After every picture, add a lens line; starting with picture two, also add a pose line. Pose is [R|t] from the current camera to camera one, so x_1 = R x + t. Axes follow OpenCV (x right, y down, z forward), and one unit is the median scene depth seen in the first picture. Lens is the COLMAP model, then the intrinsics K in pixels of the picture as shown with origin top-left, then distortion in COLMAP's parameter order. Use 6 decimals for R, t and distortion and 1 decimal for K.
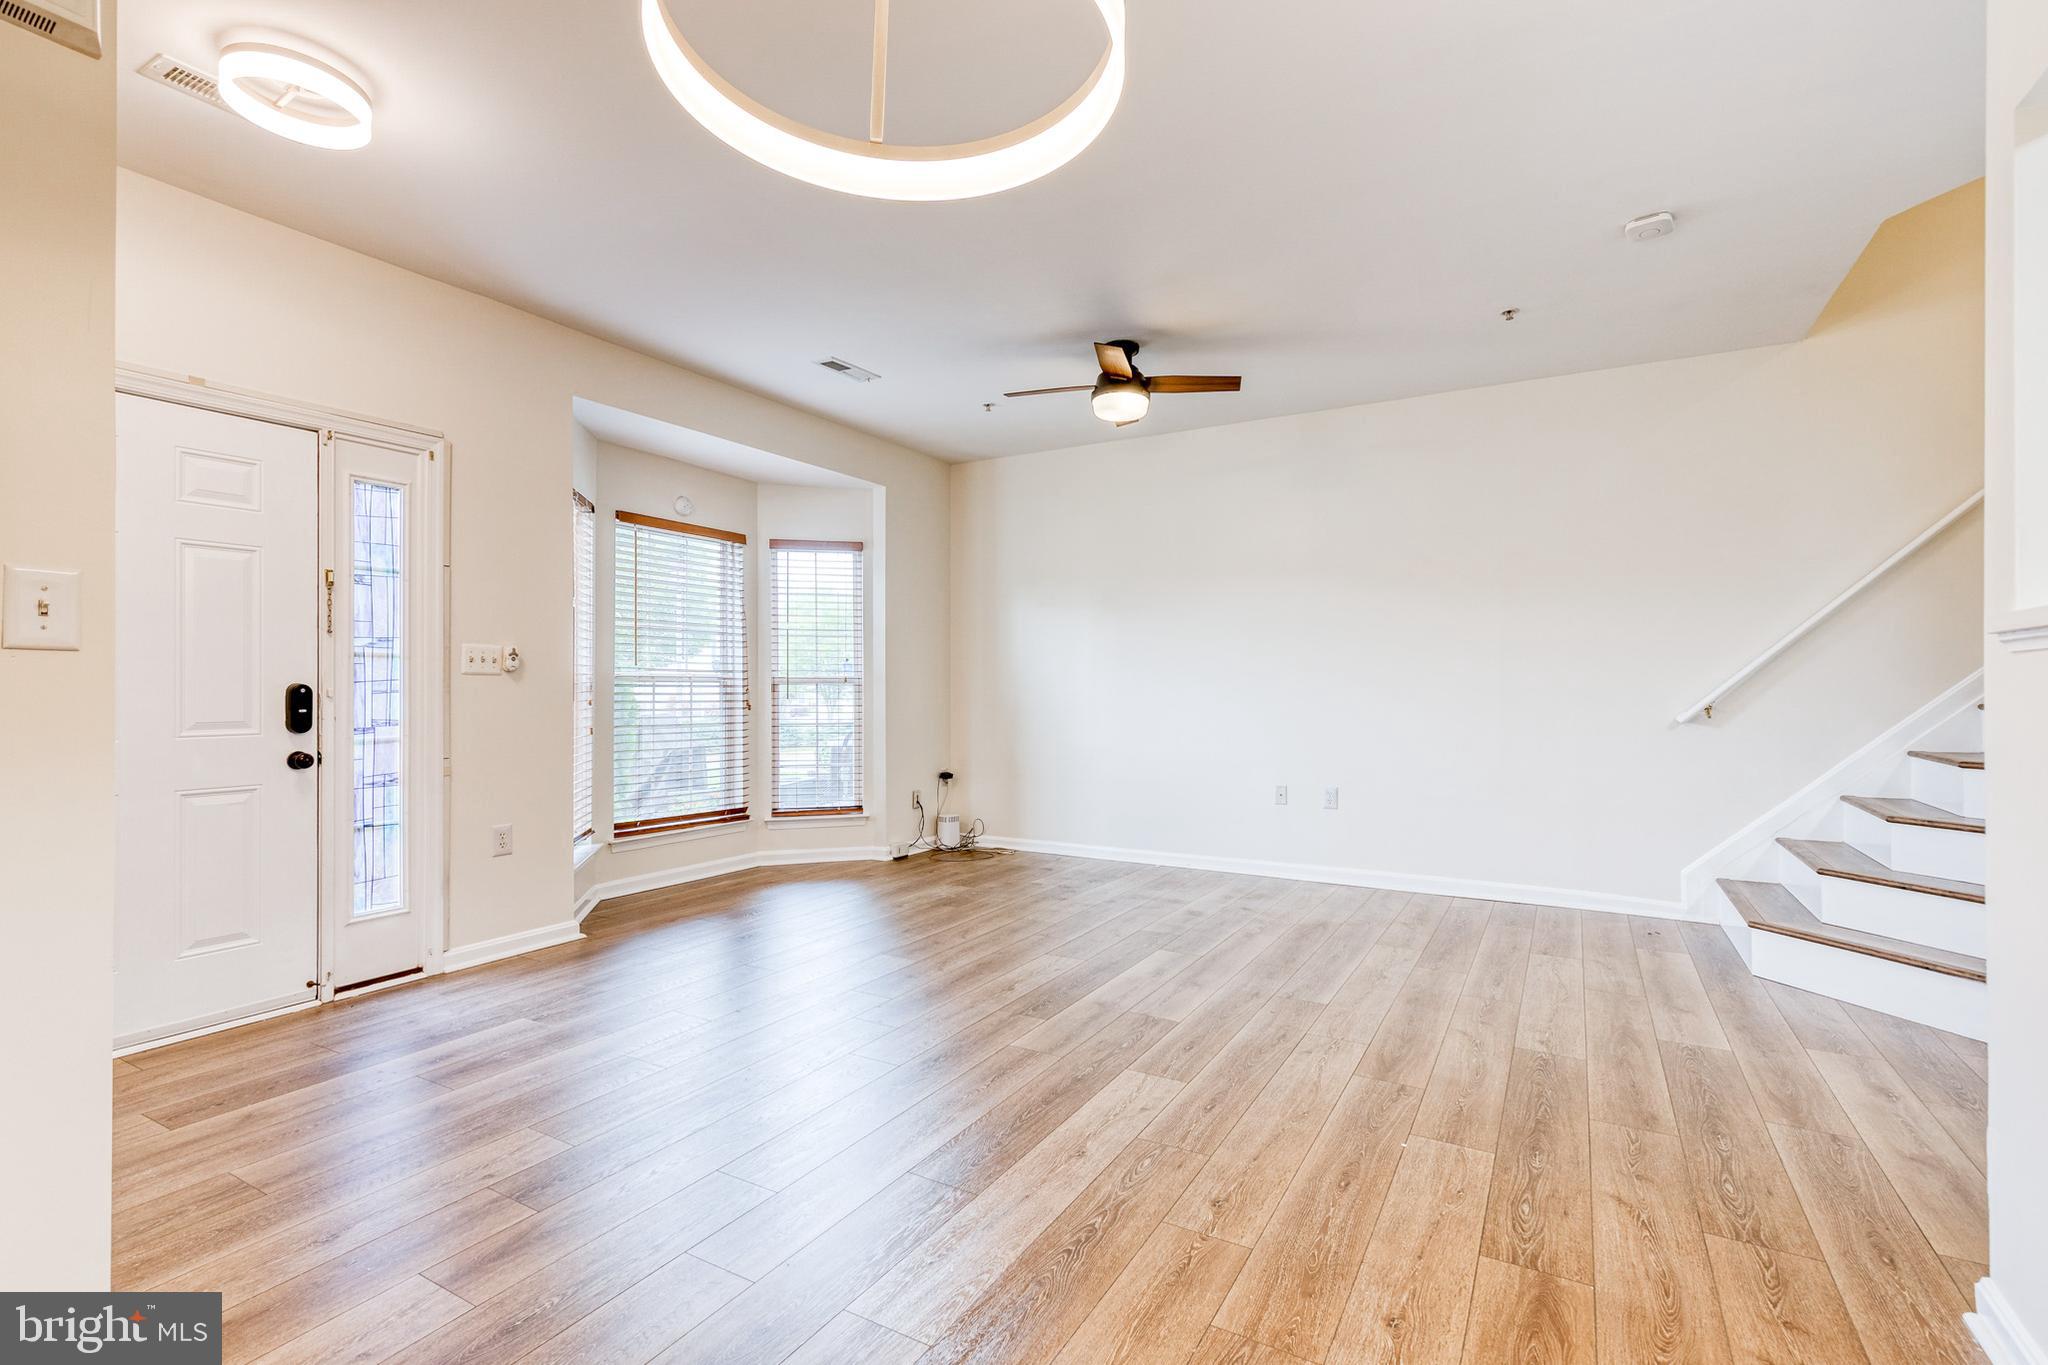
lens RADIAL K [[928.1, 0, 1045.8], [0, 928.1, 687.0], [0, 0, 1]] dist [0.011295, -0.000046]
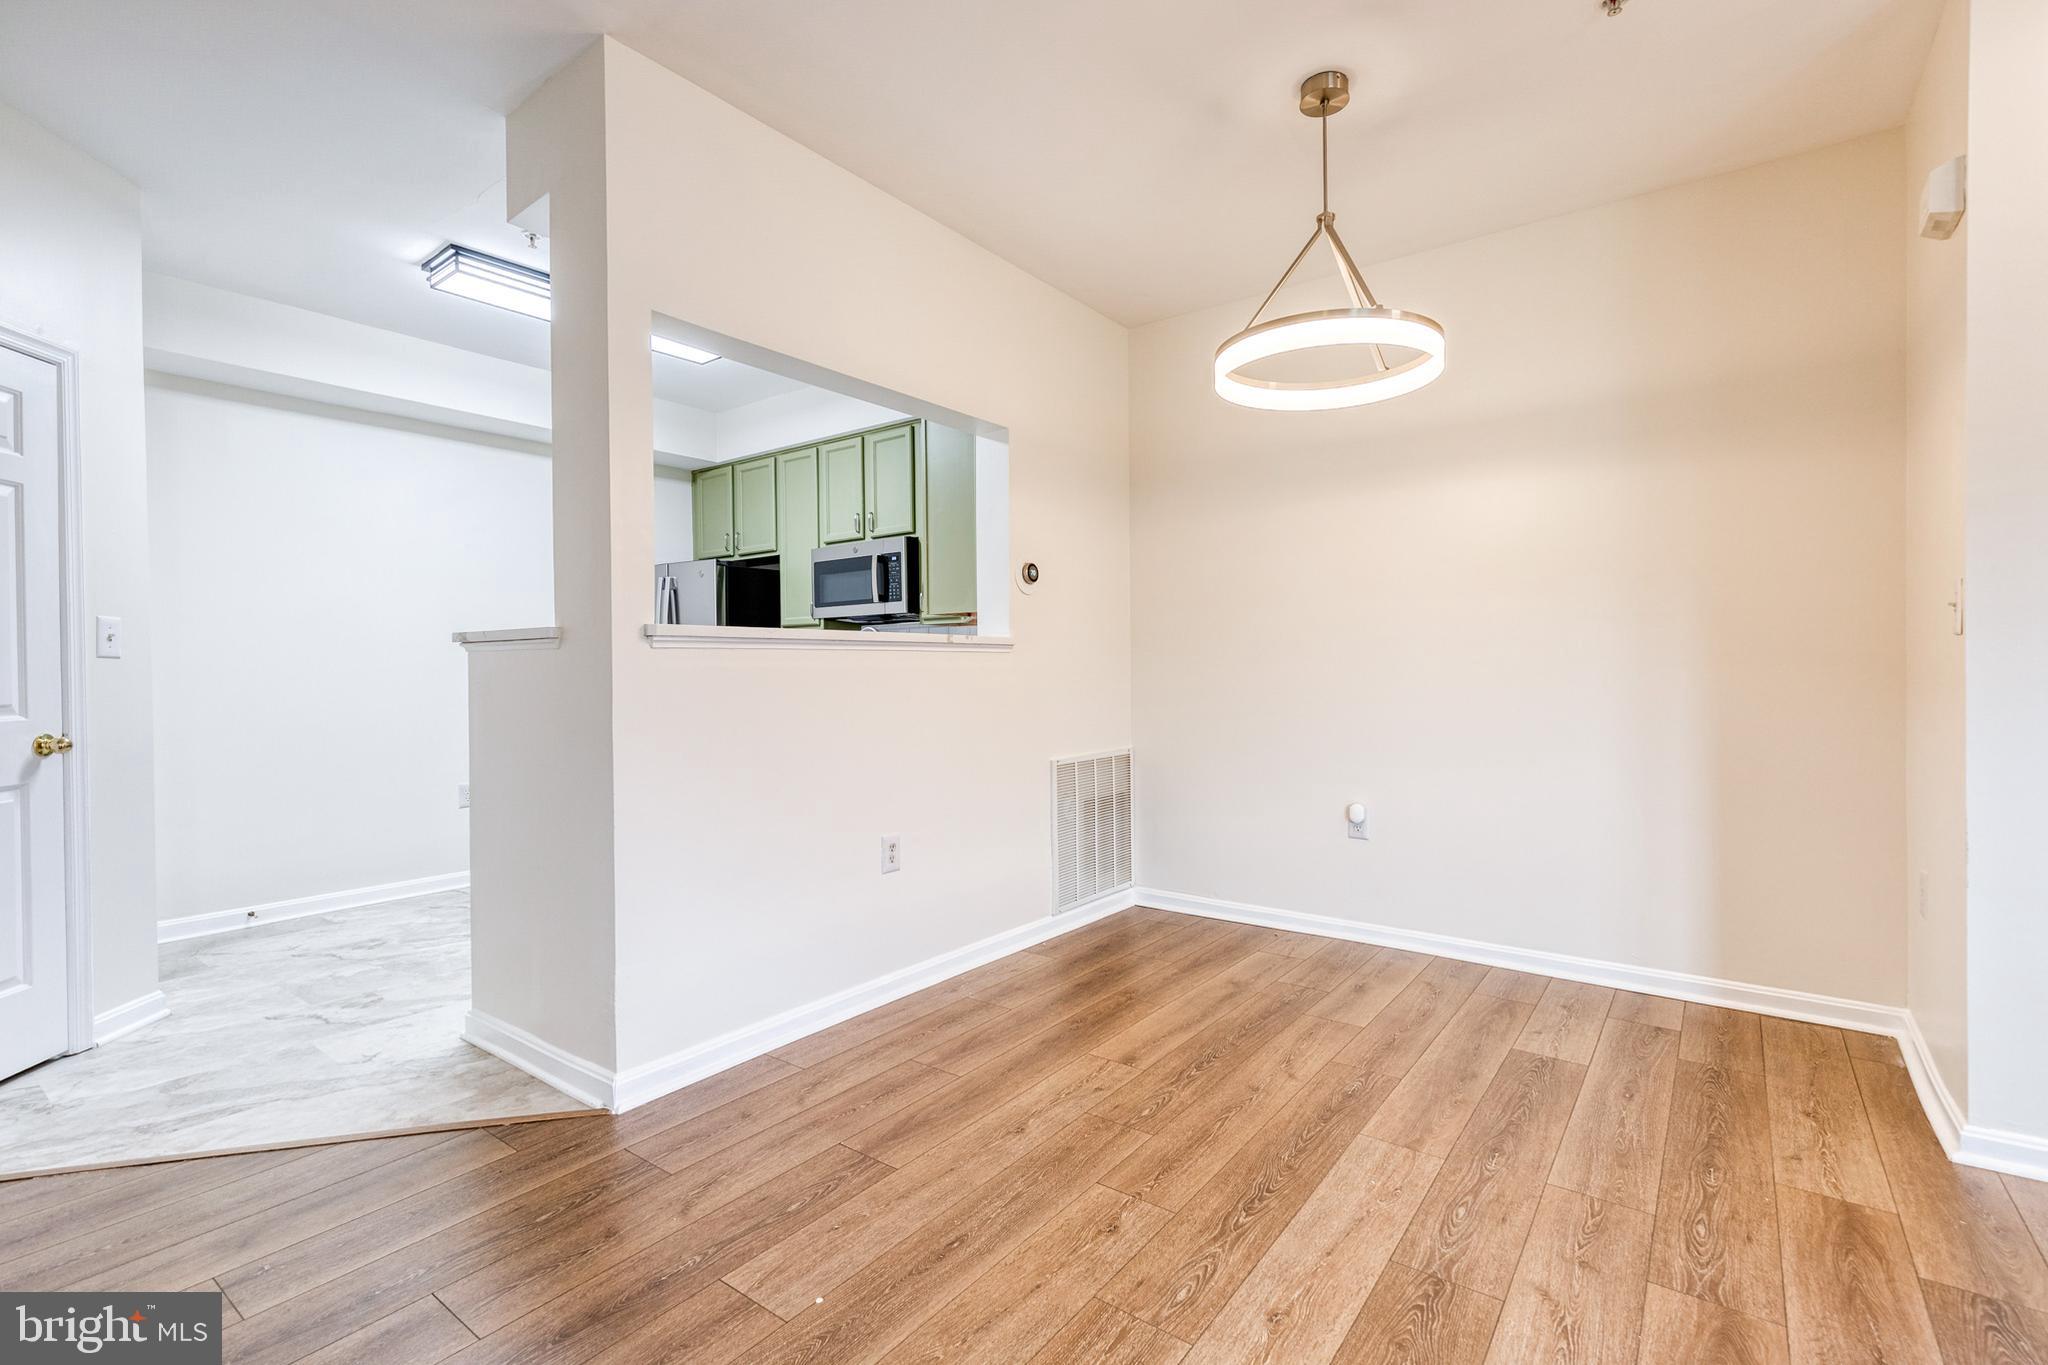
lens RADIAL K [[919.9, 0, 1040.0], [0, 919.9, 672.6], [0, 0, 1]] dist [0.007340, -0.000280]
pose [[-0.992460, 0.009388, 0.122207, 0.076575], [0.009879, 0.999945, 0.003416, 0.001787], [-0.122168, 0.004597, -0.992499, 1.059672]]
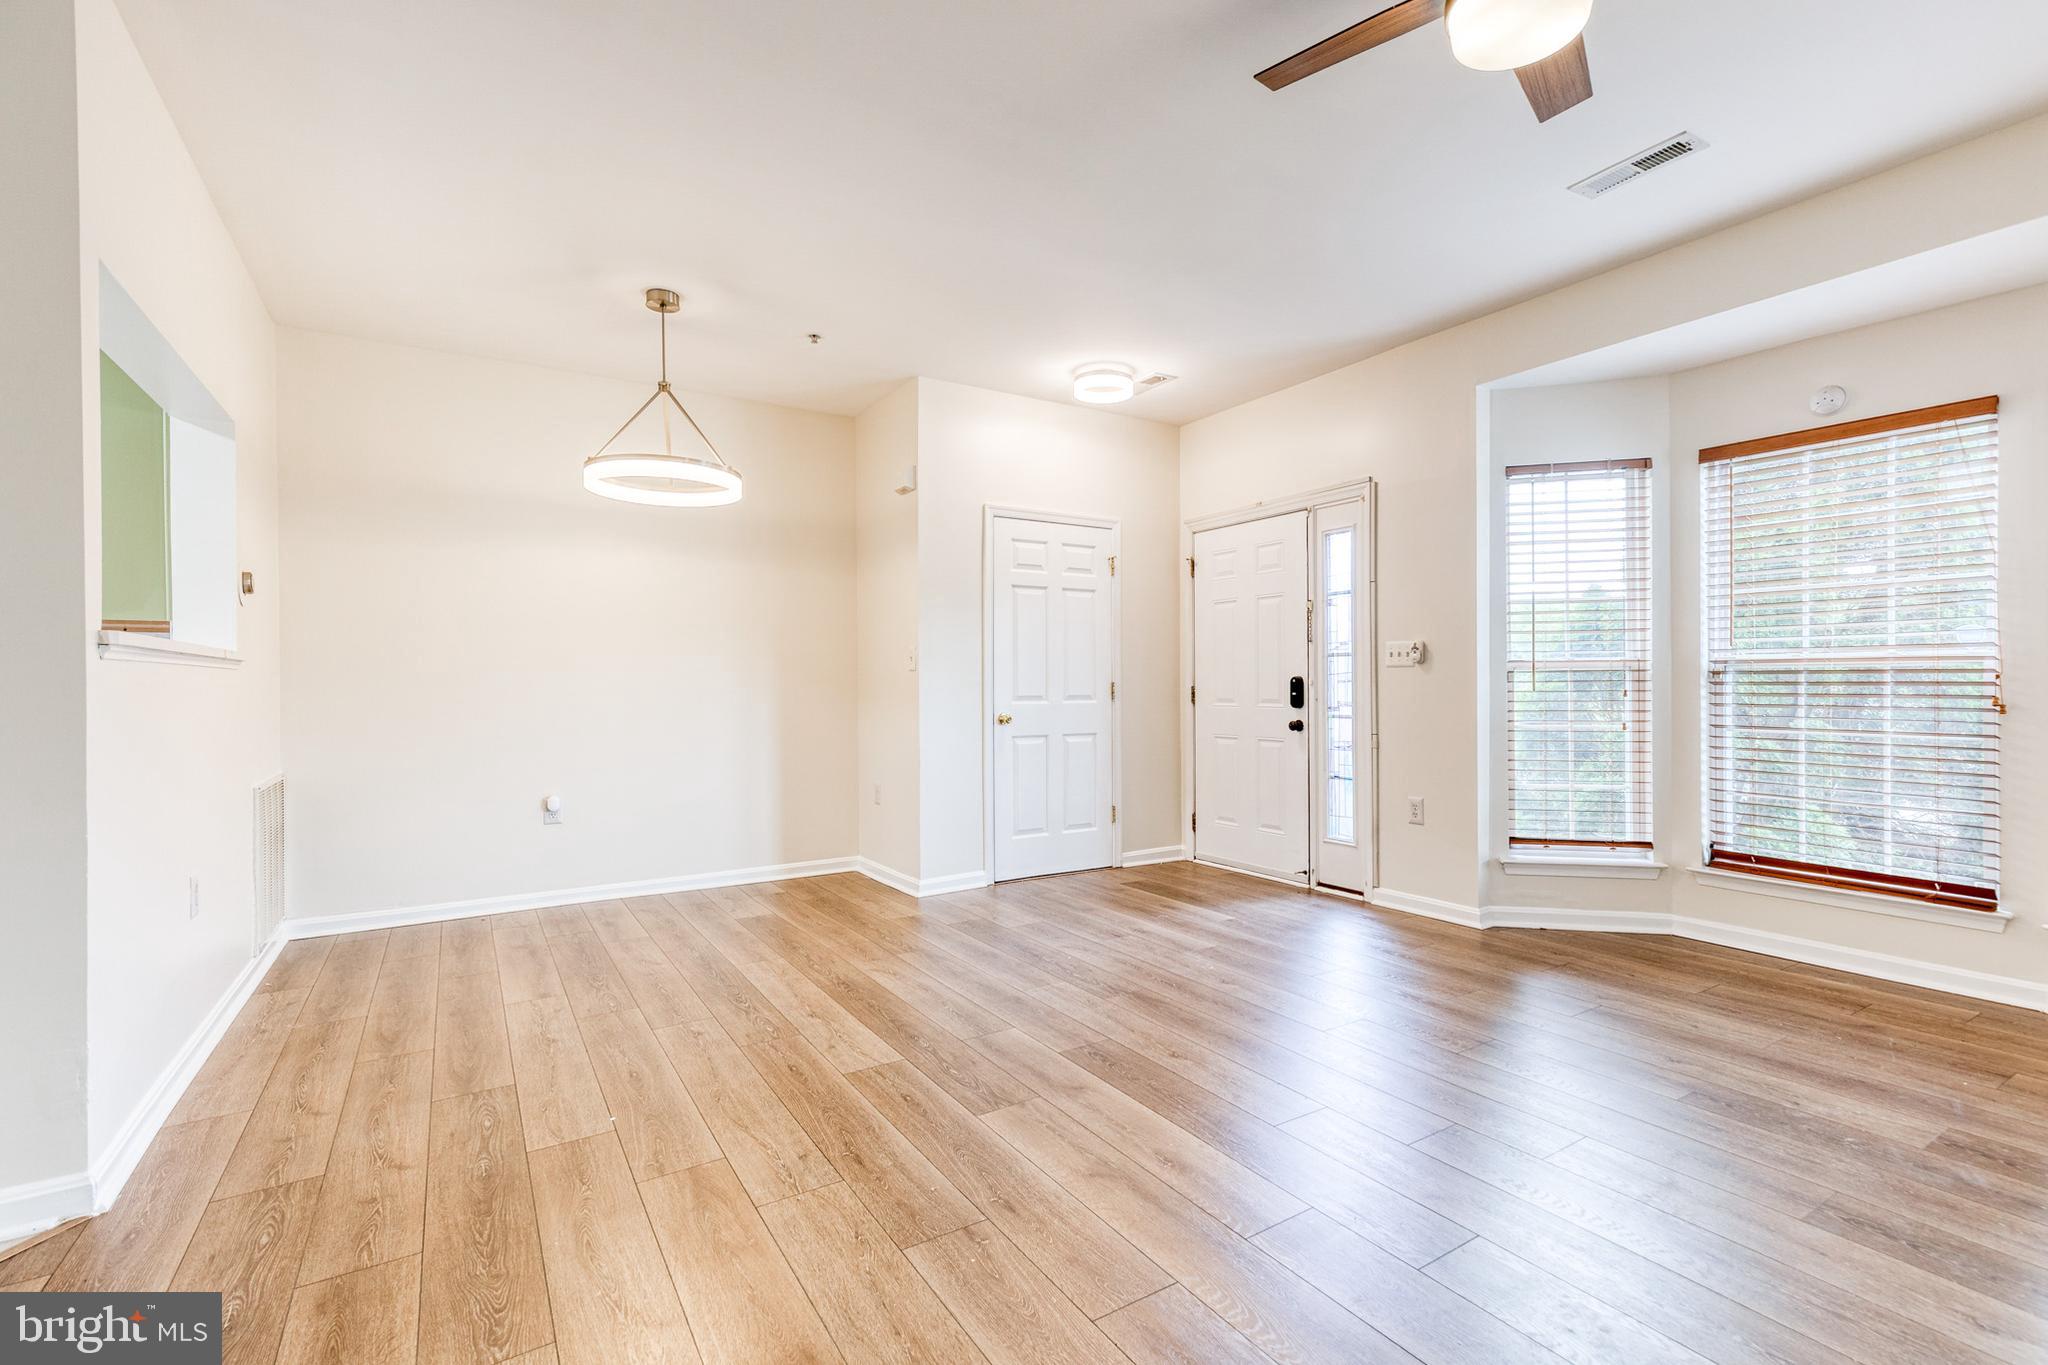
lens RADIAL K [[919.1, 0, 1044.0], [0, 919.1, 686.3], [0, 0, 1]] dist [0.010179, -0.000430]
pose [[-0.465413, 0.007611, -0.885061, 0.673961], [0.008610, 0.999955, 0.004072, 0.002922], [0.885052, -0.005725, -0.465457, 1.202093]]
